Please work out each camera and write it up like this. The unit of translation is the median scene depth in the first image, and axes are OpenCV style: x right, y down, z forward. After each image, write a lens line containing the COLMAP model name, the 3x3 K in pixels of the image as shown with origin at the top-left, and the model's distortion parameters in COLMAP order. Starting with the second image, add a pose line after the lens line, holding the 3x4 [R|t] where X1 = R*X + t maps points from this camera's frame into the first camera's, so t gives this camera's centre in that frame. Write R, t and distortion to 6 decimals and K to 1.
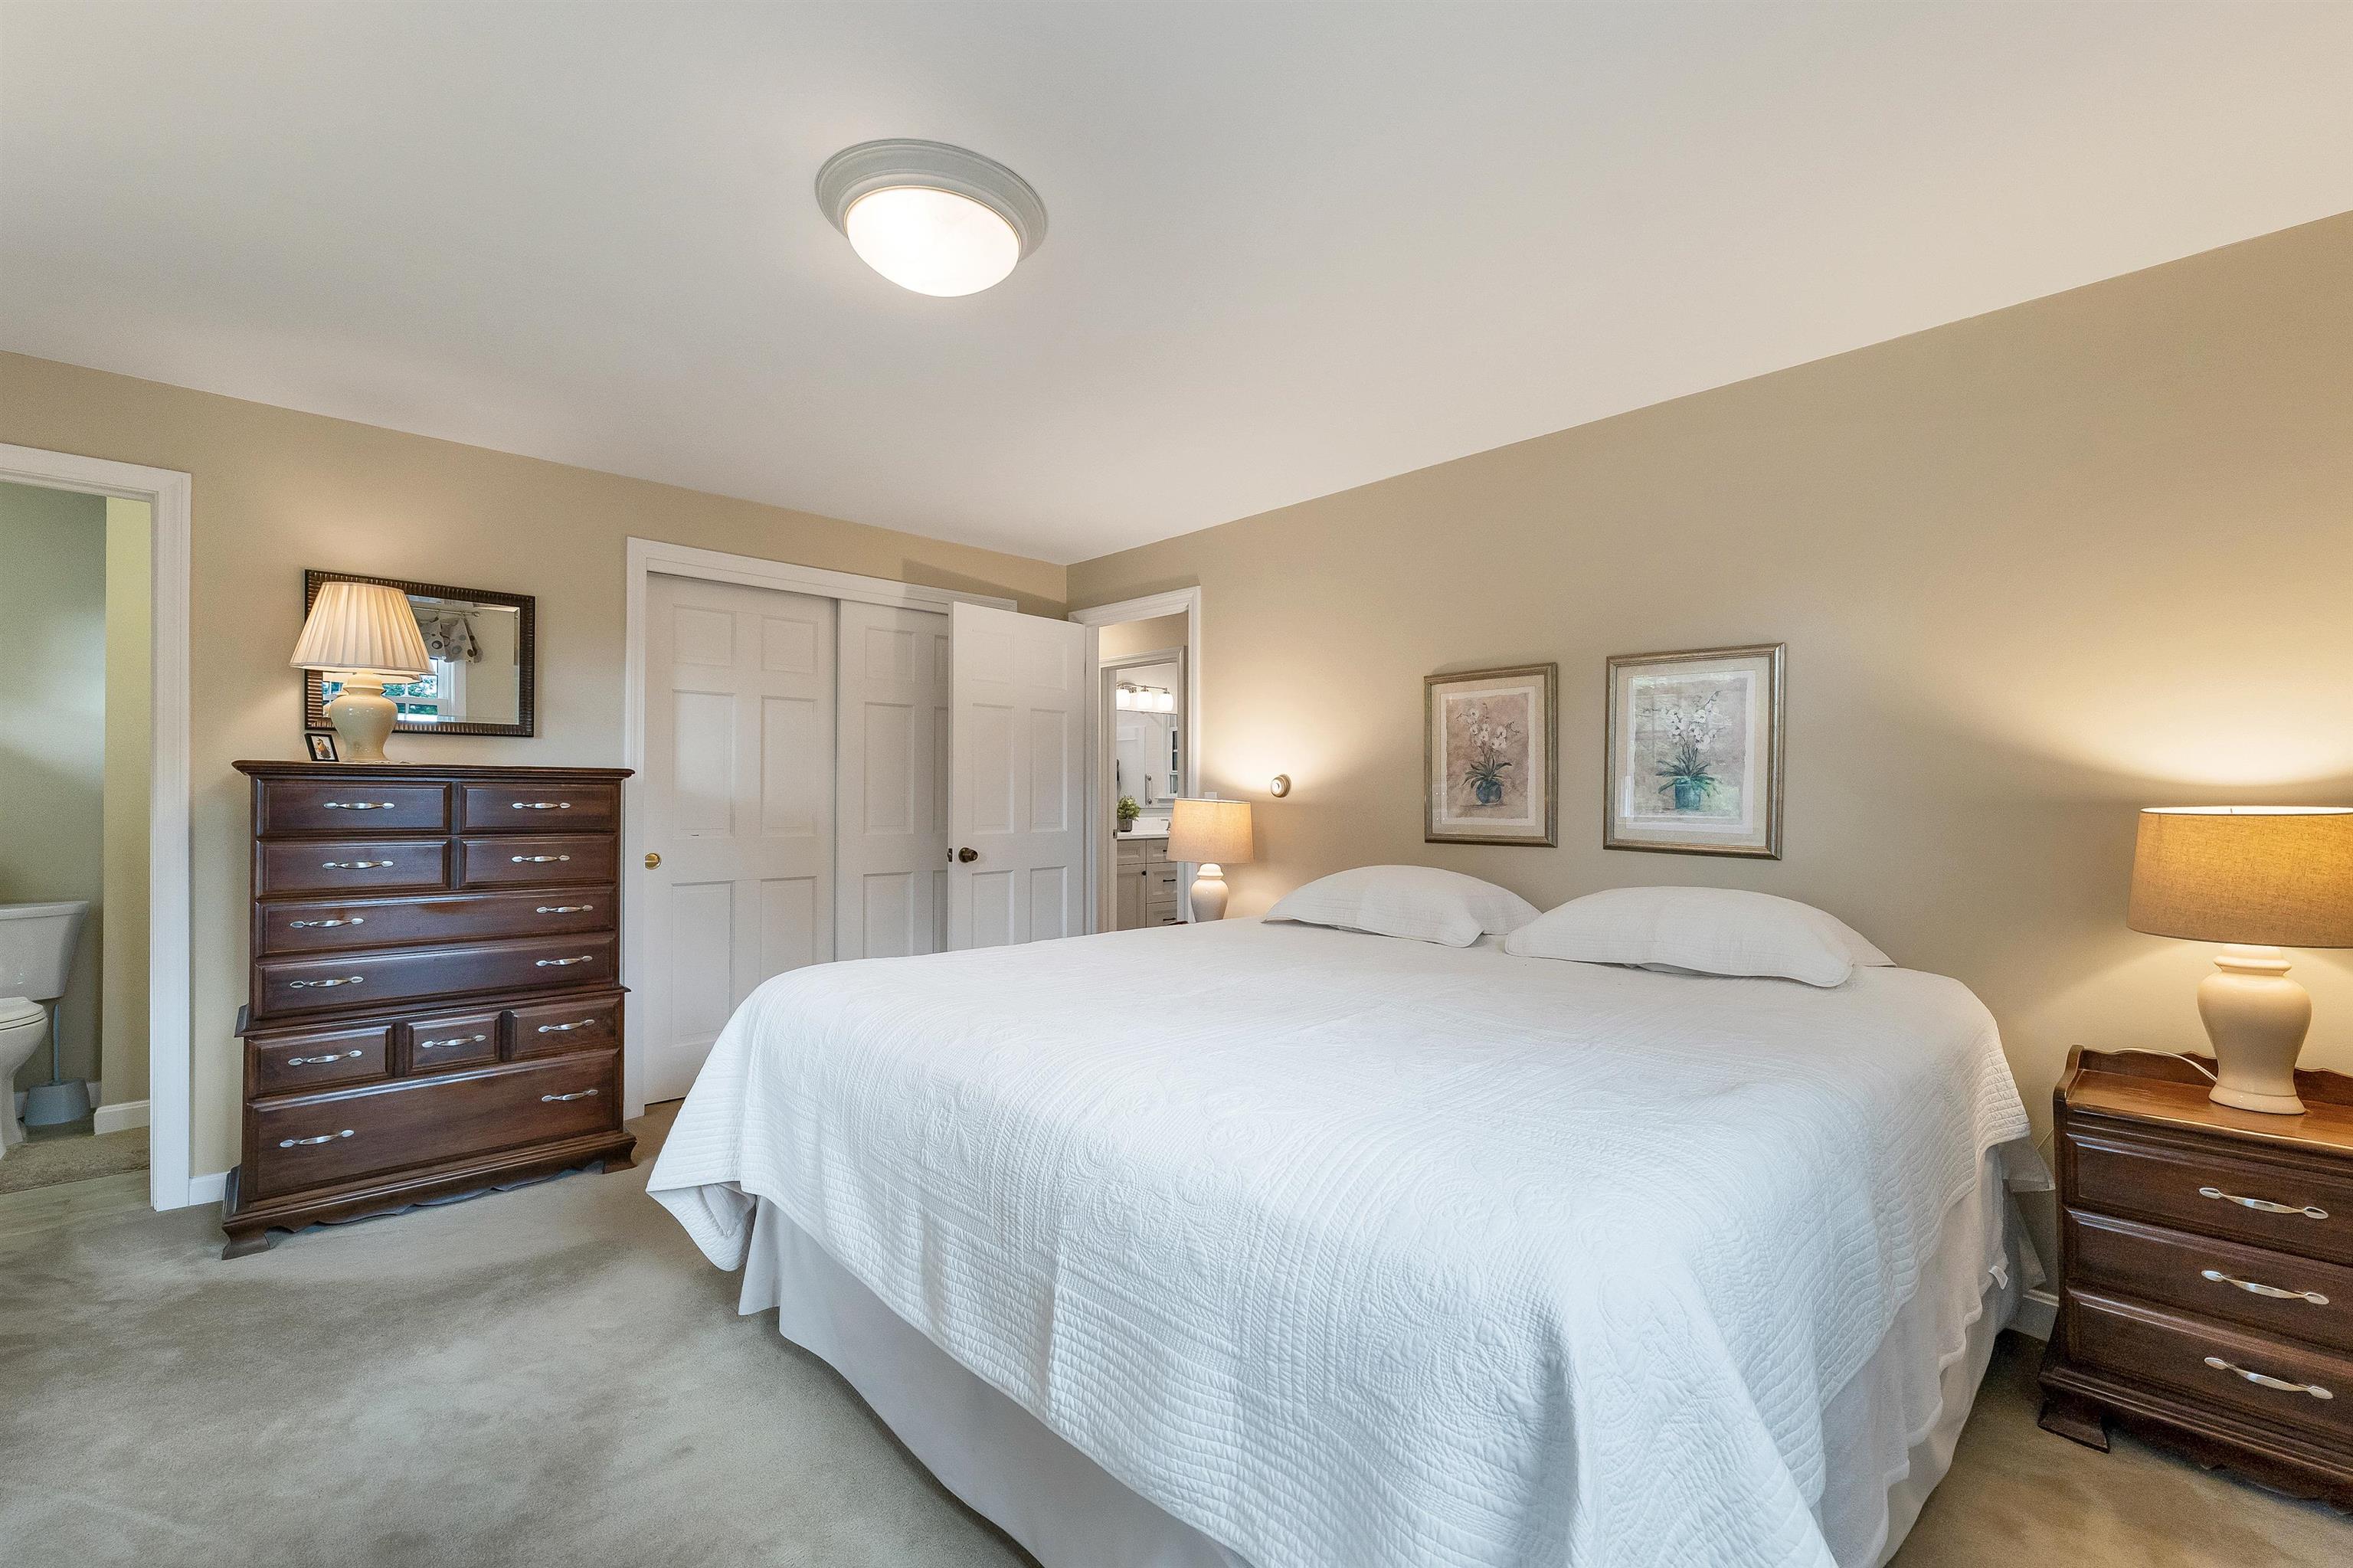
lens RADIAL K [[977.8, 0, 1165.9], [0, 977.8, 797.6], [0, 0, 1]] dist [0.002310, 0.000106]
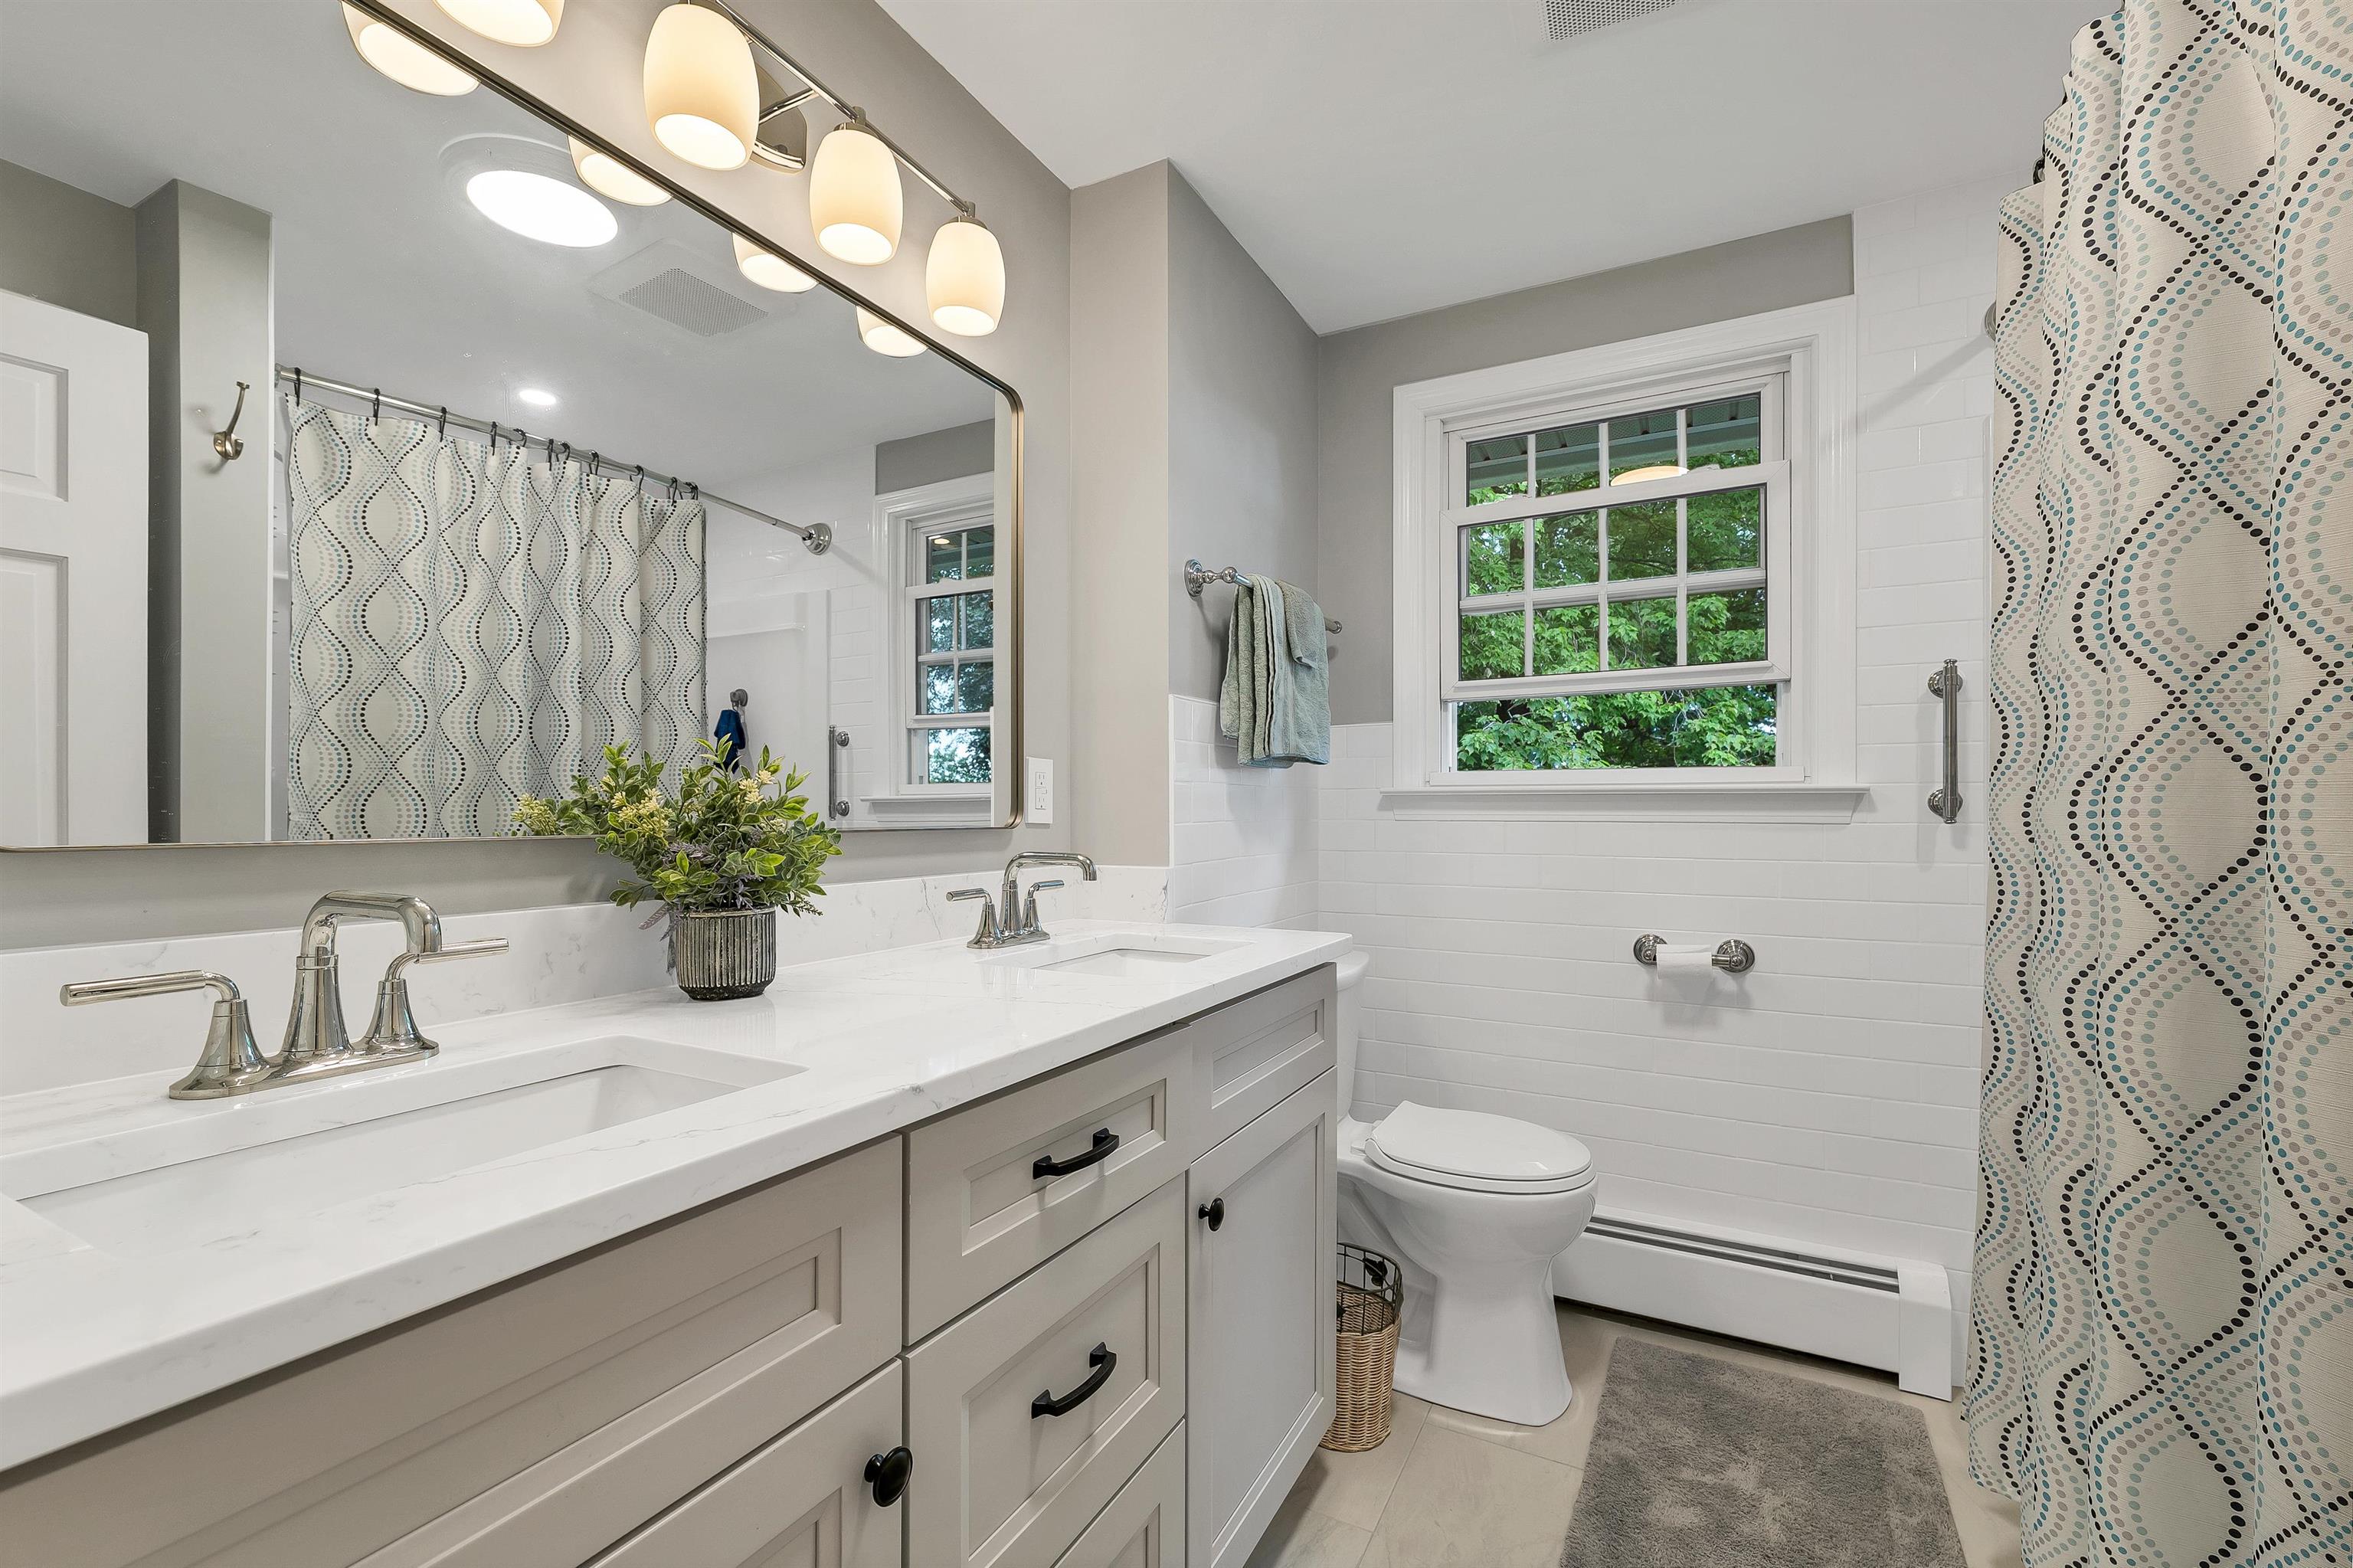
lens RADIAL K [[977.8, 0, 1165.9], [0, 977.8, 797.6], [0, 0, 1]] dist [0.002310, 0.000106]
pose [[0.946365, -0.005026, 0.323061, -0.025679], [0.009349, 0.999886, -0.011833, 0.007020], [-0.322965, 0.014218, 0.946304, 0.831523]]
